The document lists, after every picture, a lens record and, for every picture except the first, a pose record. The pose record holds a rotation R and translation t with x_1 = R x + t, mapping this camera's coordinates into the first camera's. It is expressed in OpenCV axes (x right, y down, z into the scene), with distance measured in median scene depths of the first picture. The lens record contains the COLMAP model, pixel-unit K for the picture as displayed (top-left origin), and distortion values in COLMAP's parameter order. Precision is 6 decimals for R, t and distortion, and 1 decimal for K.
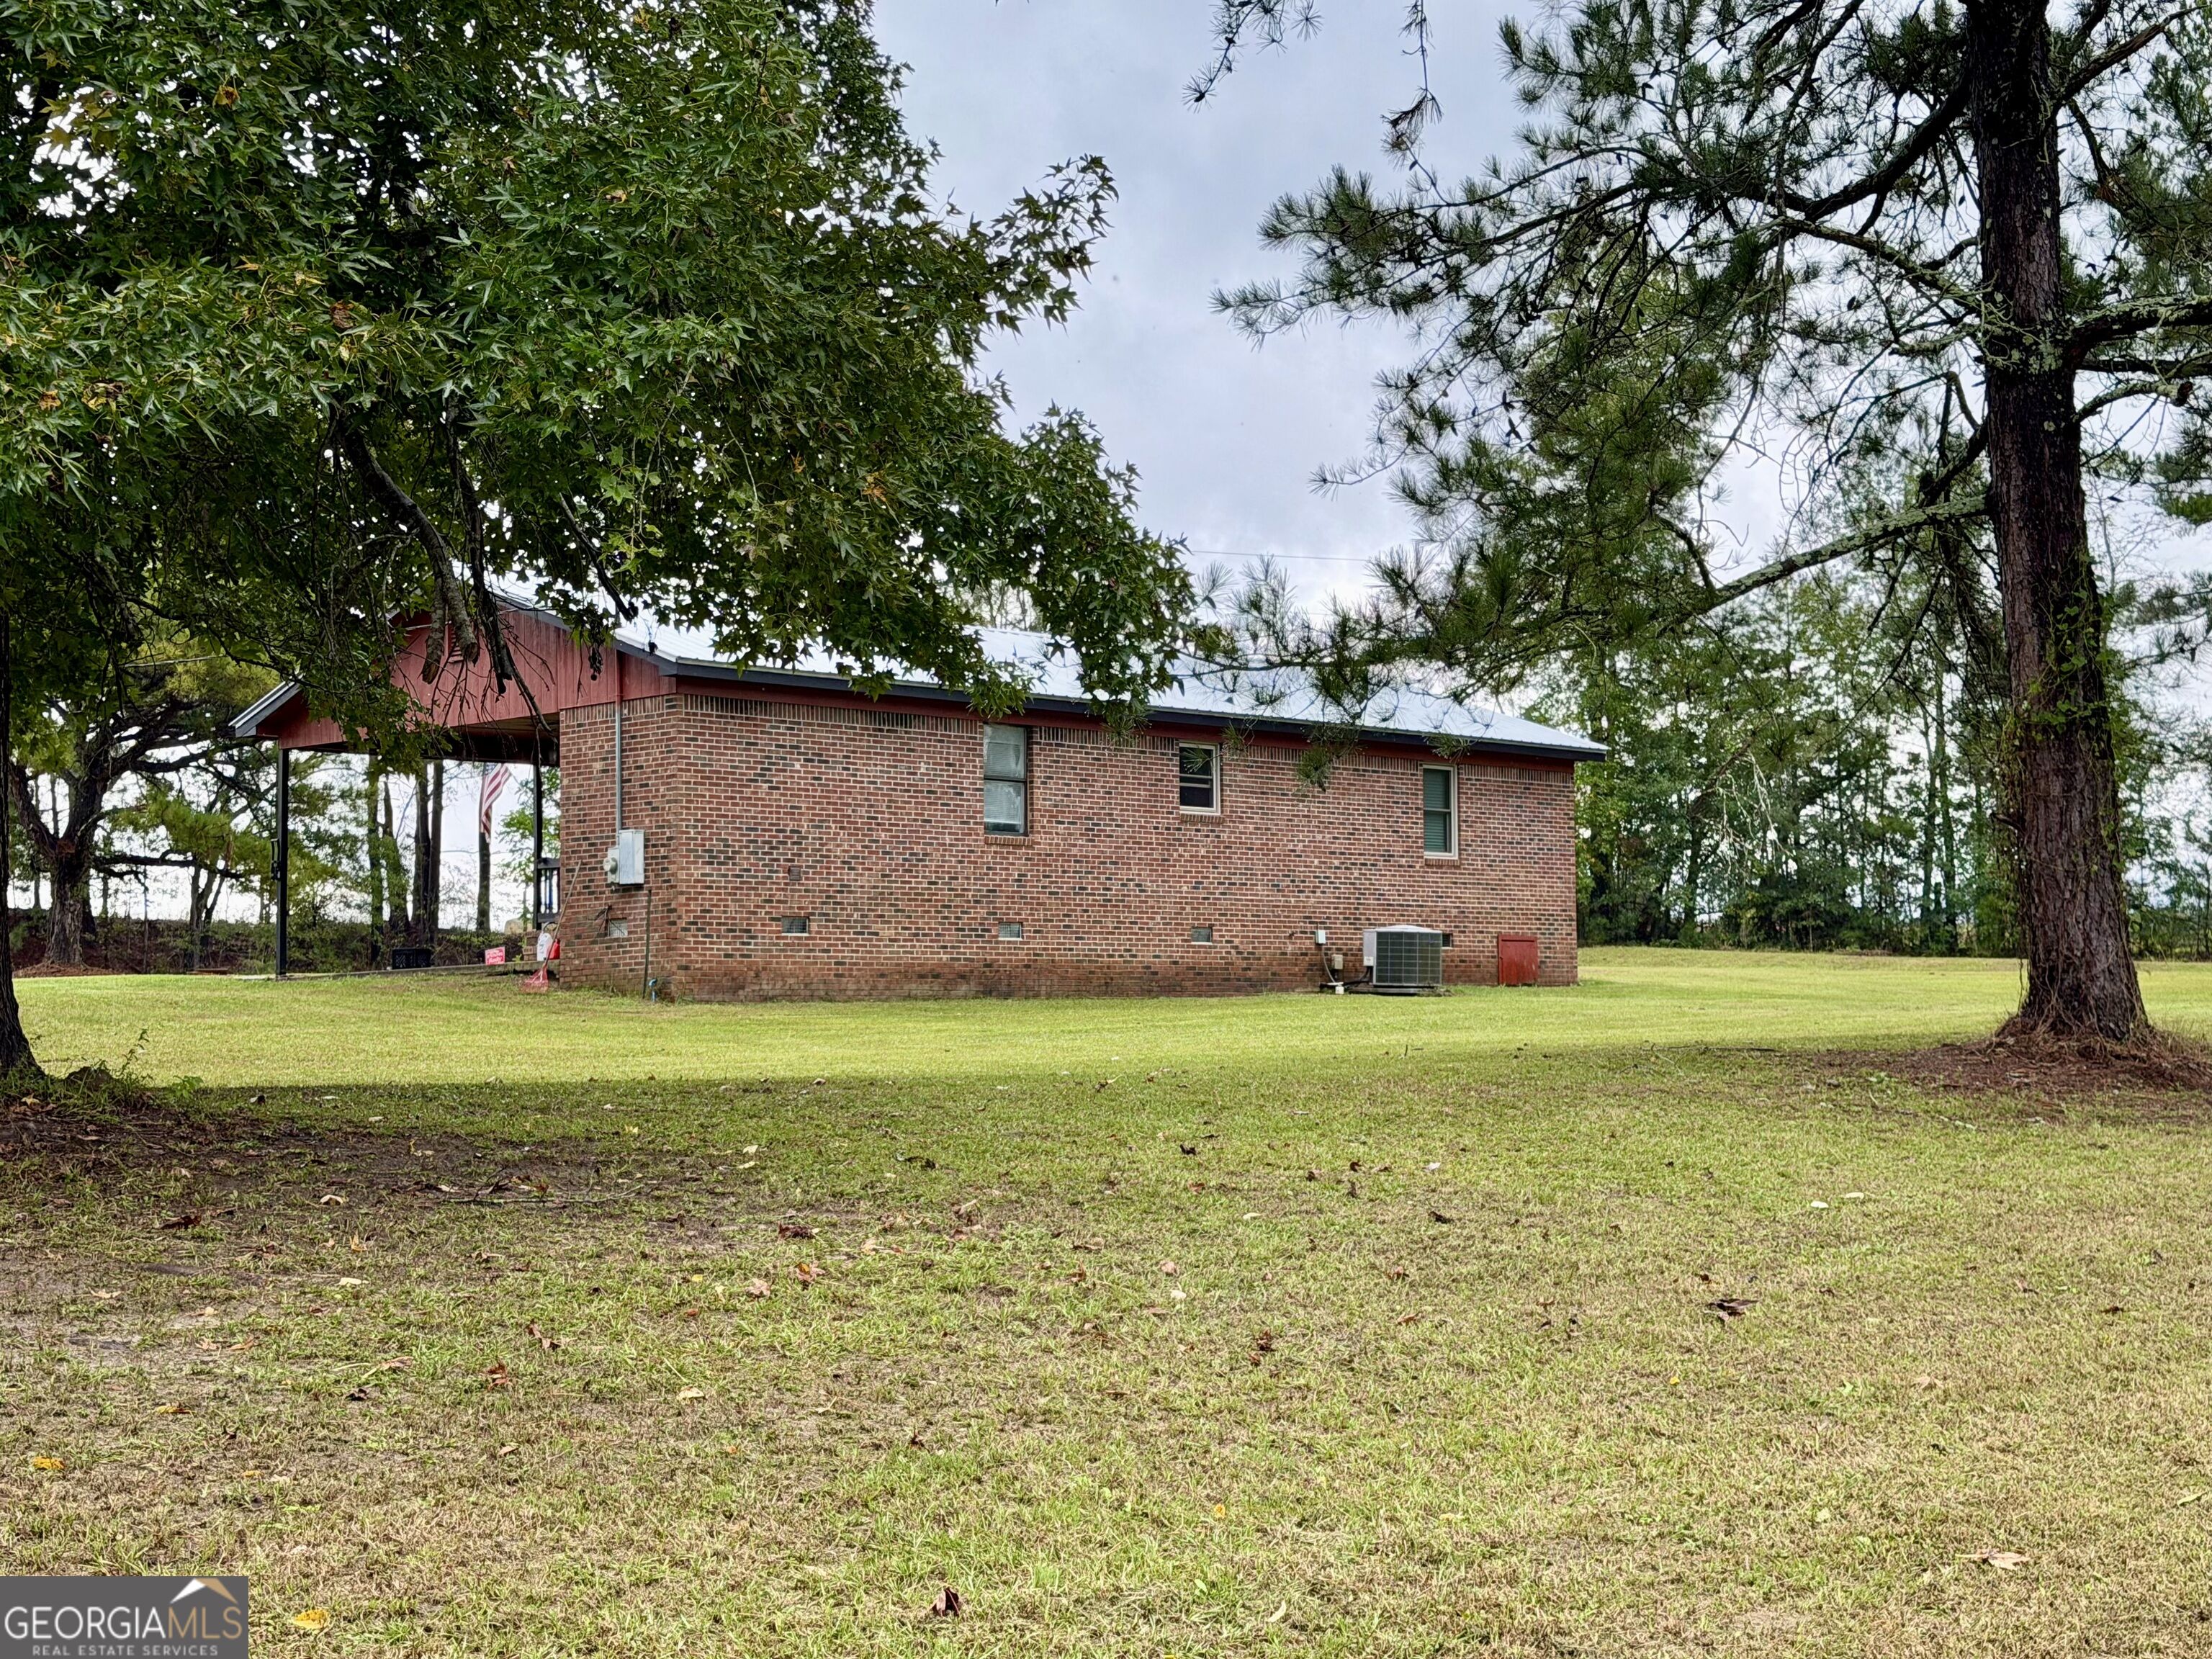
lens RADIAL K [[3027.6, 0, 1106.0], [0, 3027.6, 829.5], [0, 0, 1]] dist [0.168041, -0.315919]
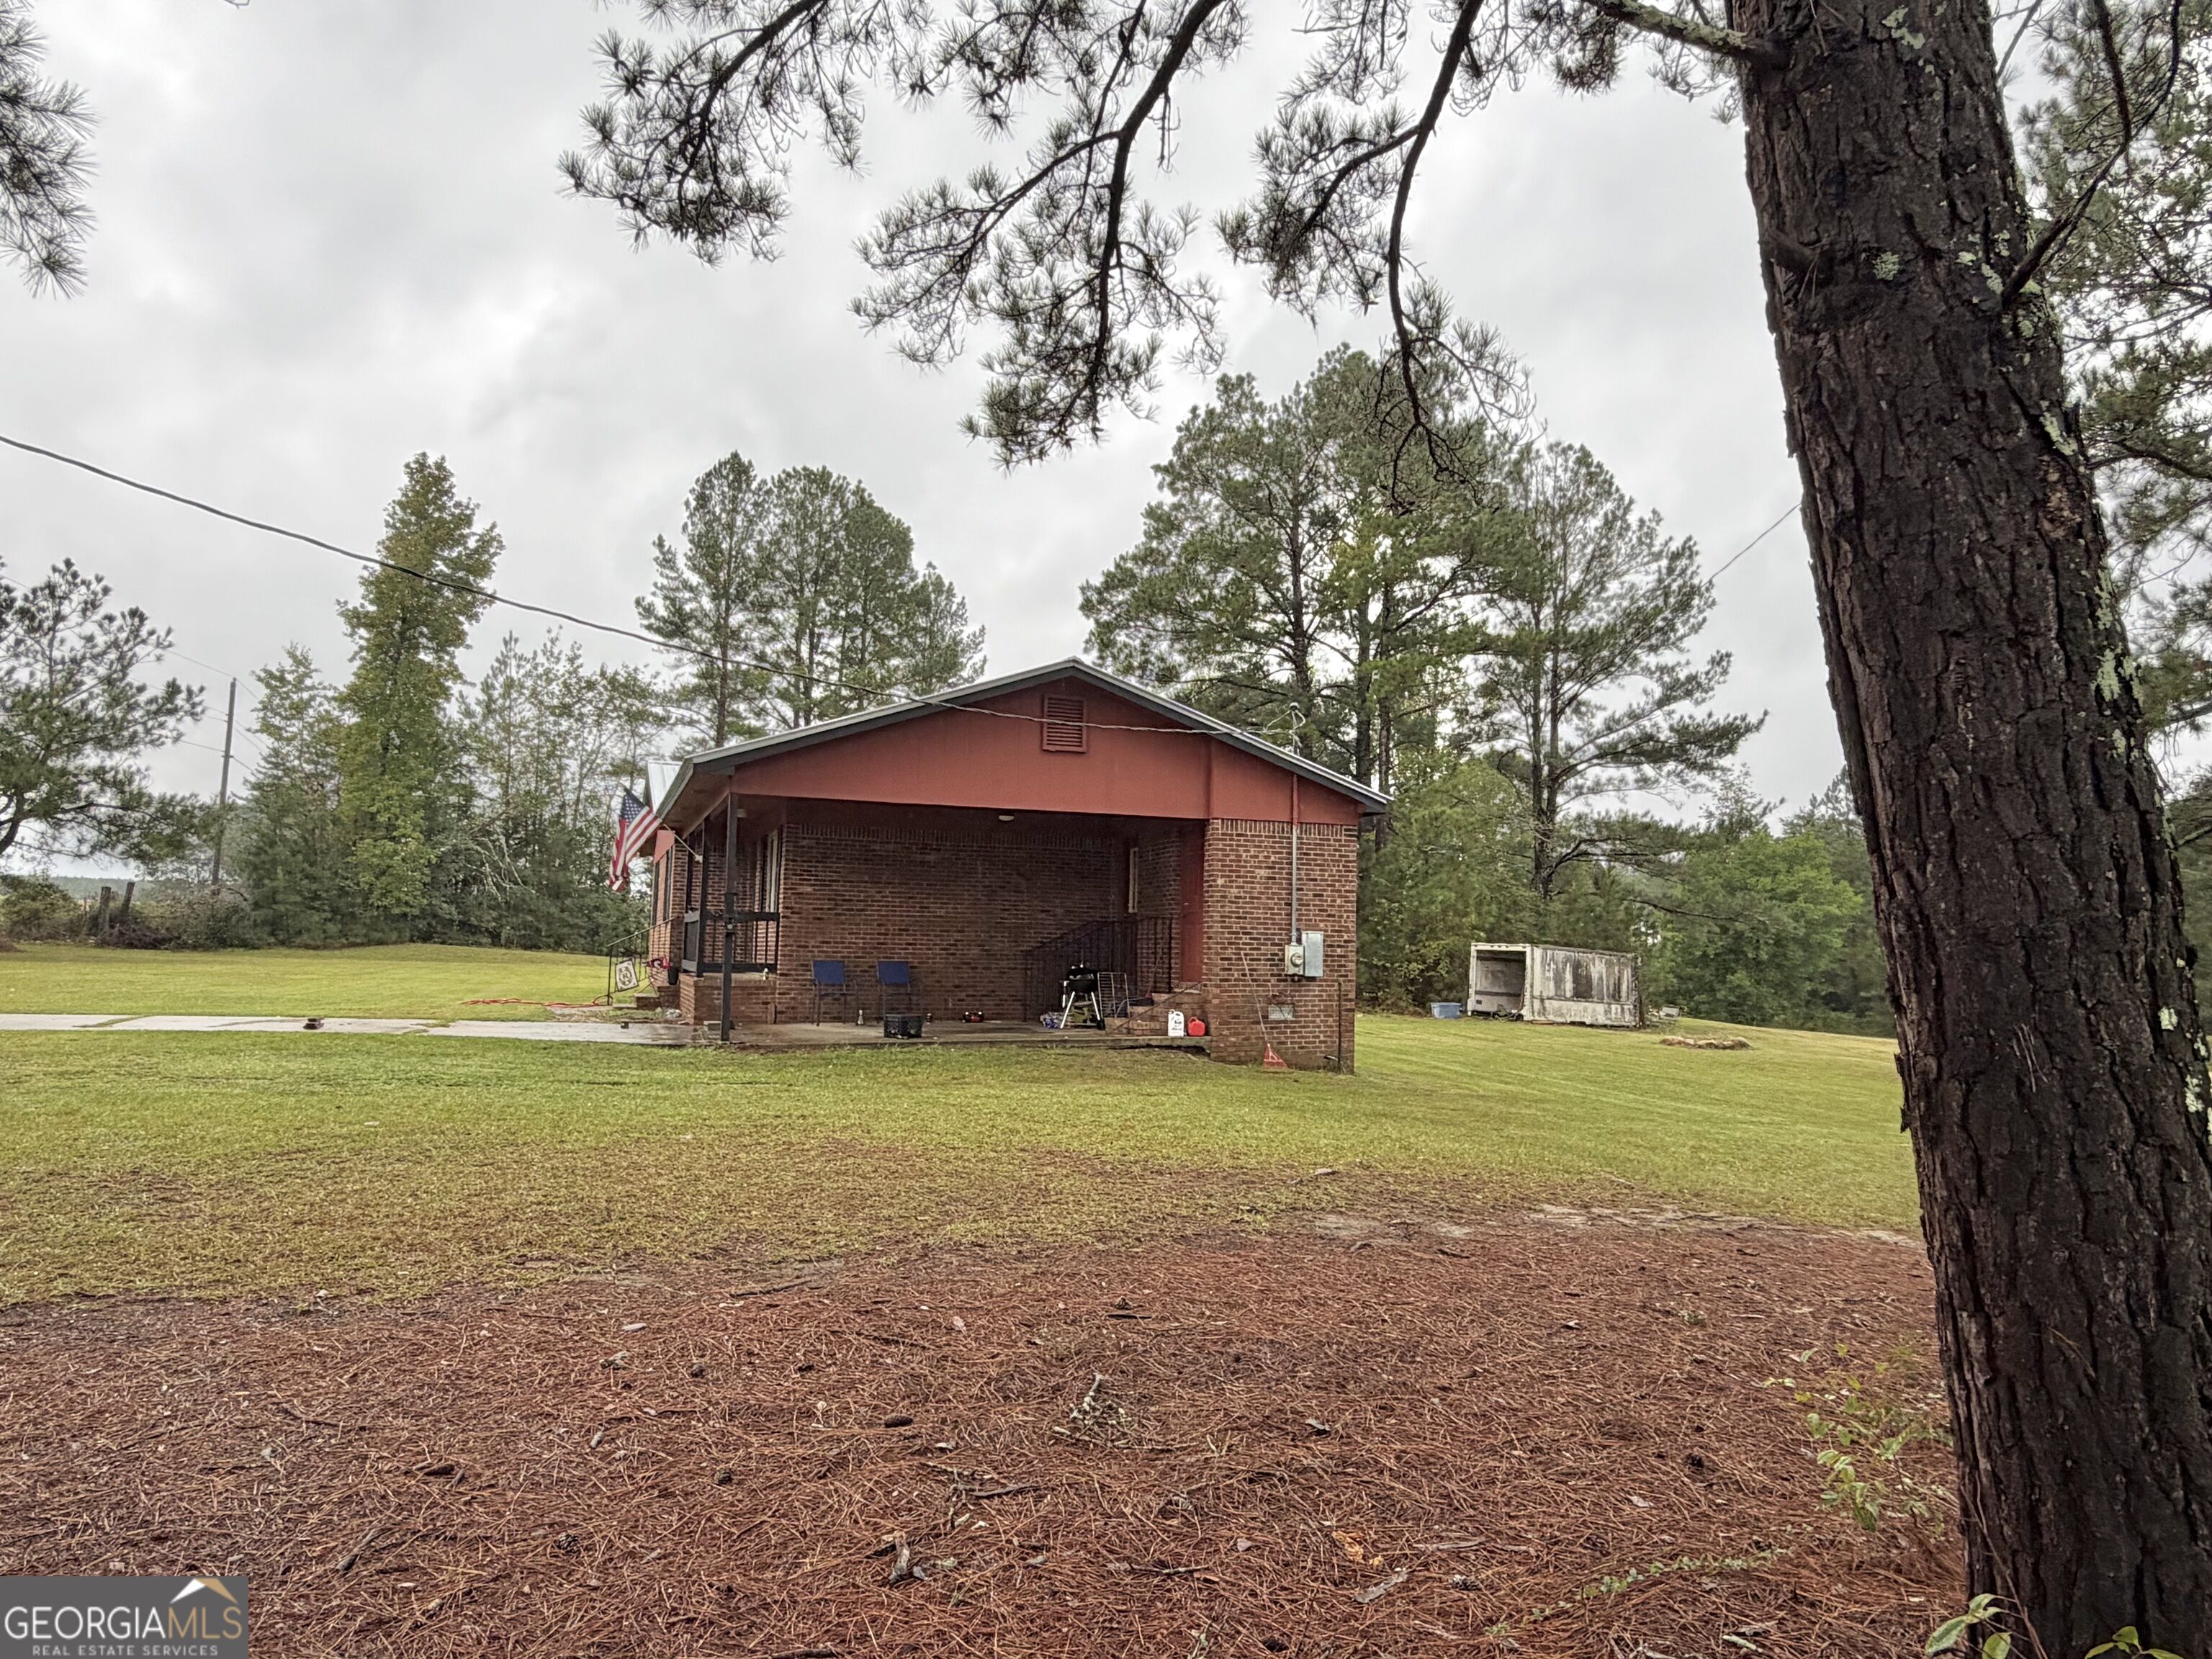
lens RADIAL K [[1405.4, 0, 1130.9], [0, 1405.4, 836.5], [0, 0, 1]] dist [-0.003908, -0.000307]
pose [[0.420235, 0.095150, 0.902413, -0.596650], [-0.068362, 0.994981, -0.073075, 0.007256], [-0.904837, -0.030982, 0.424630, 0.716867]]
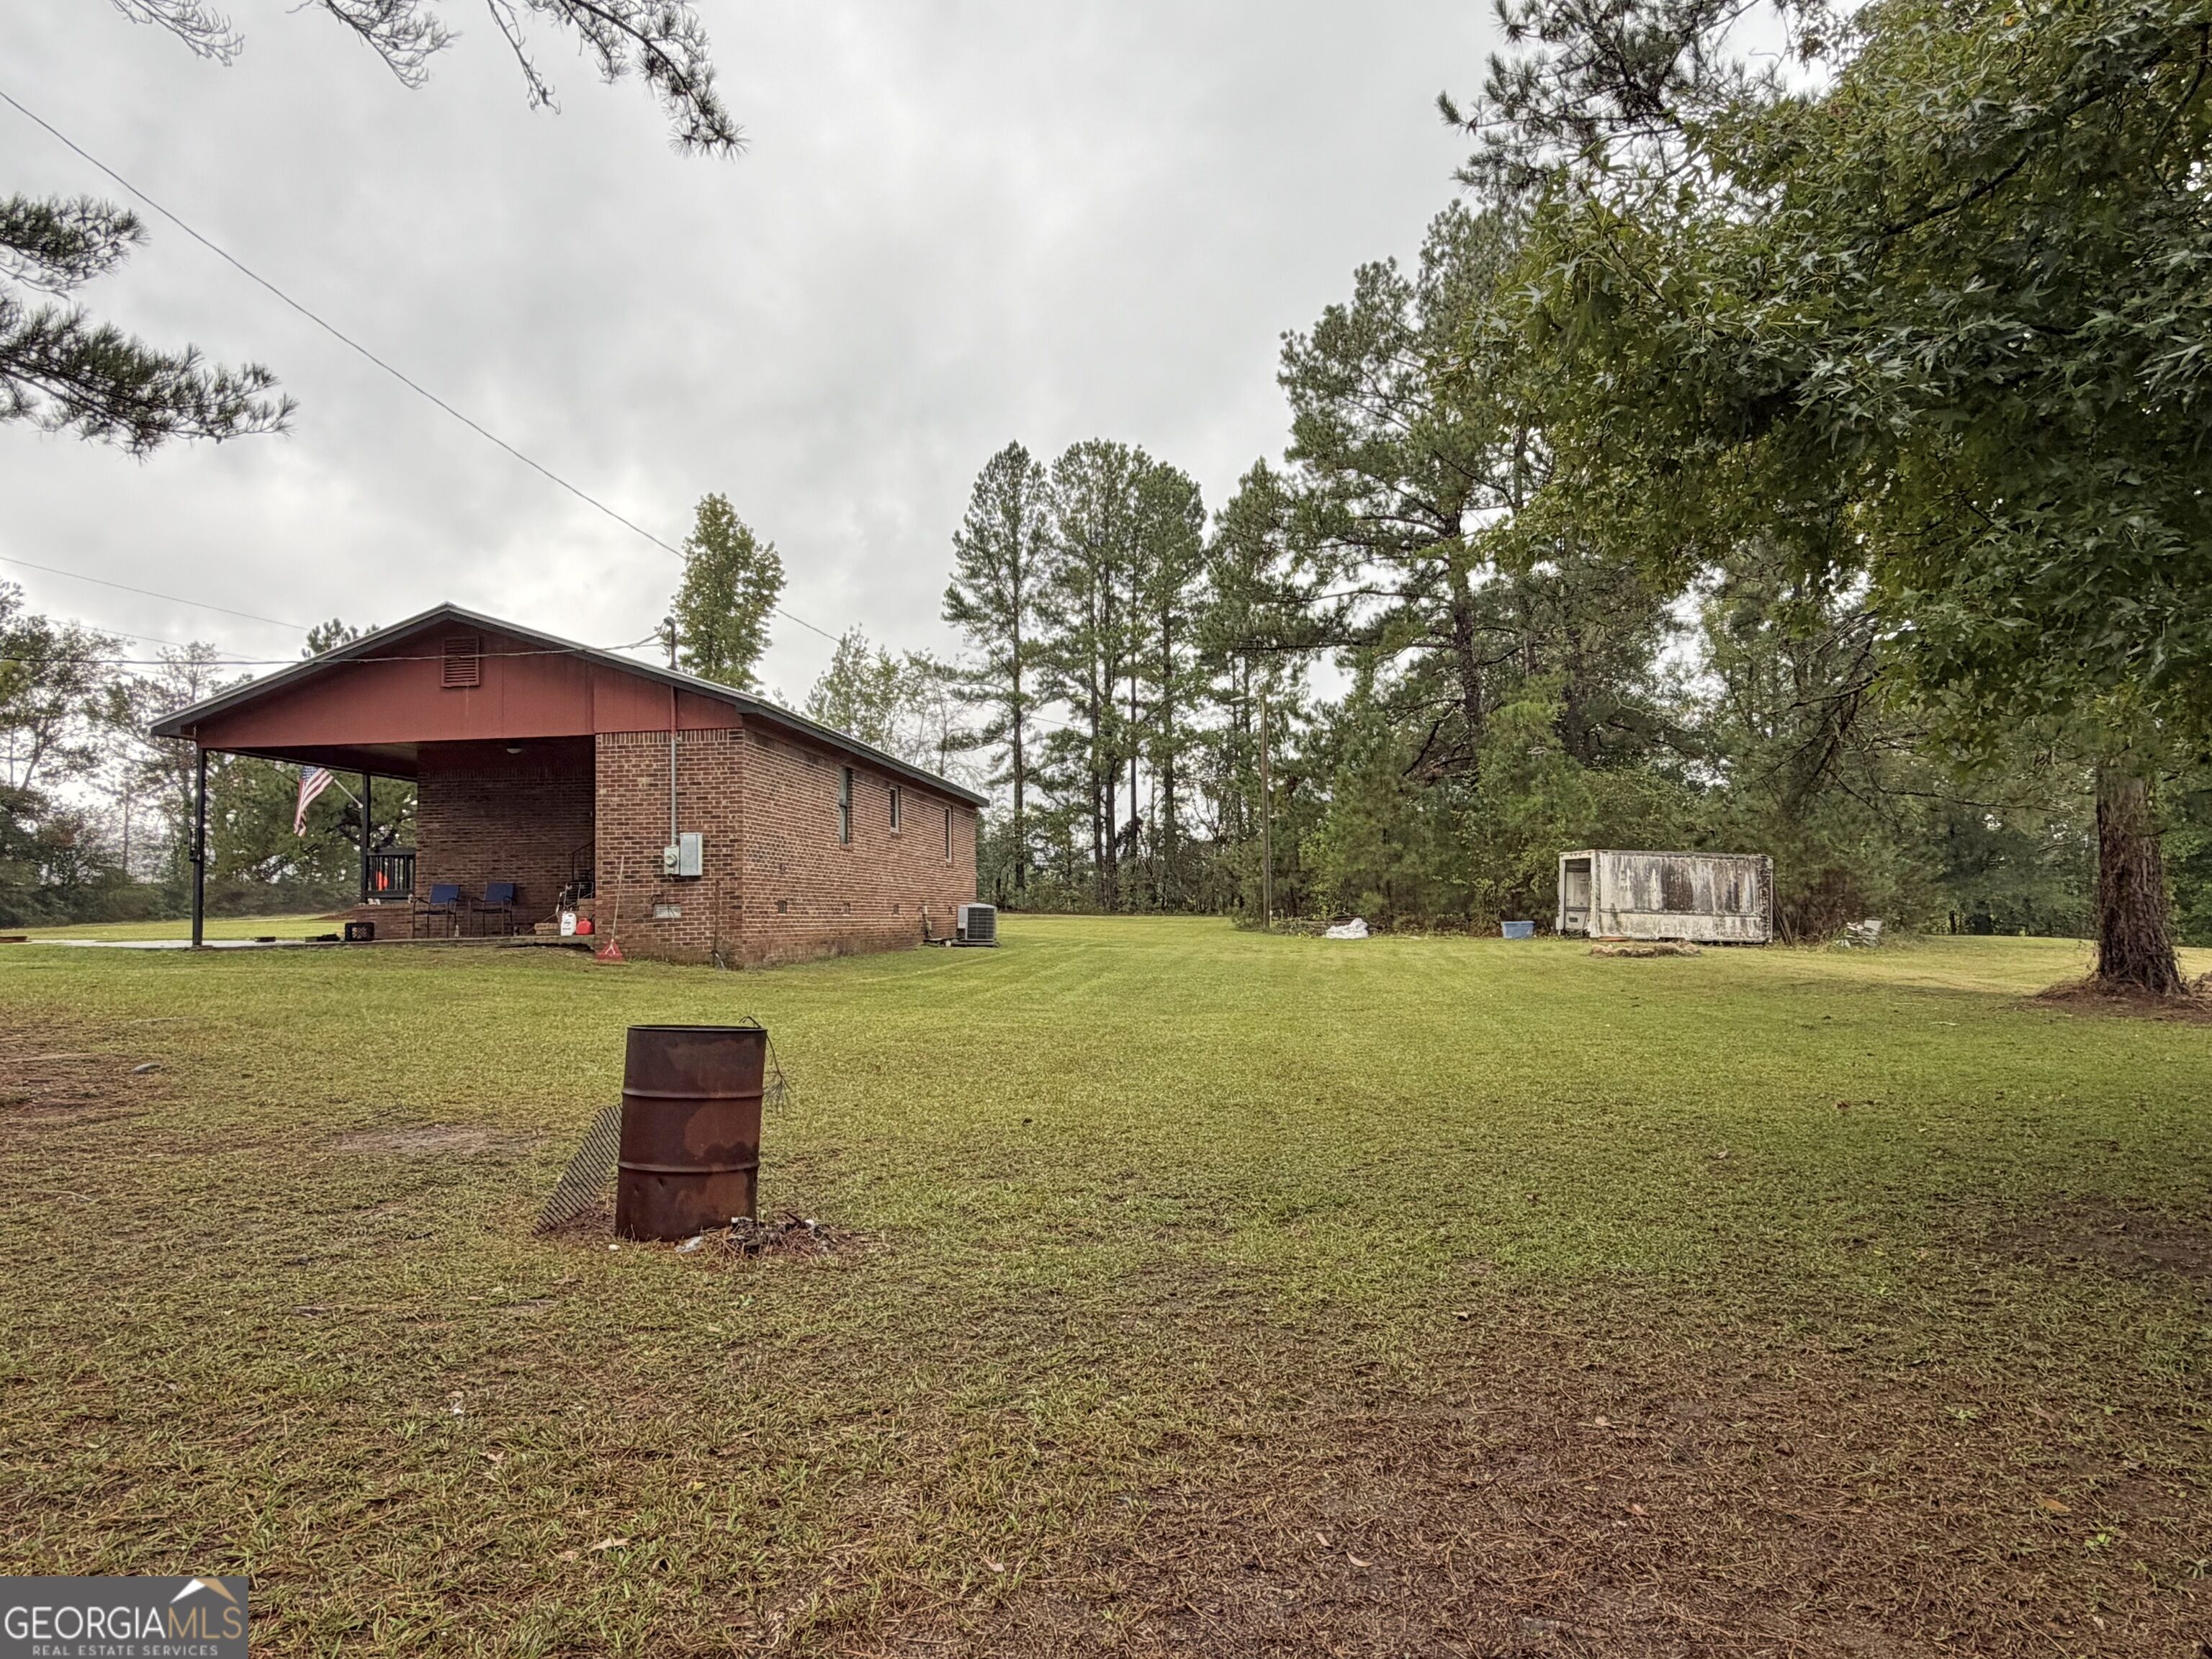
lens RADIAL K [[1405.4, 0, 1130.9], [0, 1405.4, 836.5], [0, 0, 1]] dist [-0.003908, -0.000307]
pose [[0.777479, 0.032290, 0.628080, -0.327294], [-0.020807, 0.999455, -0.025627, 0.011034], [-0.628565, 0.006856, 0.777727, 0.374090]]
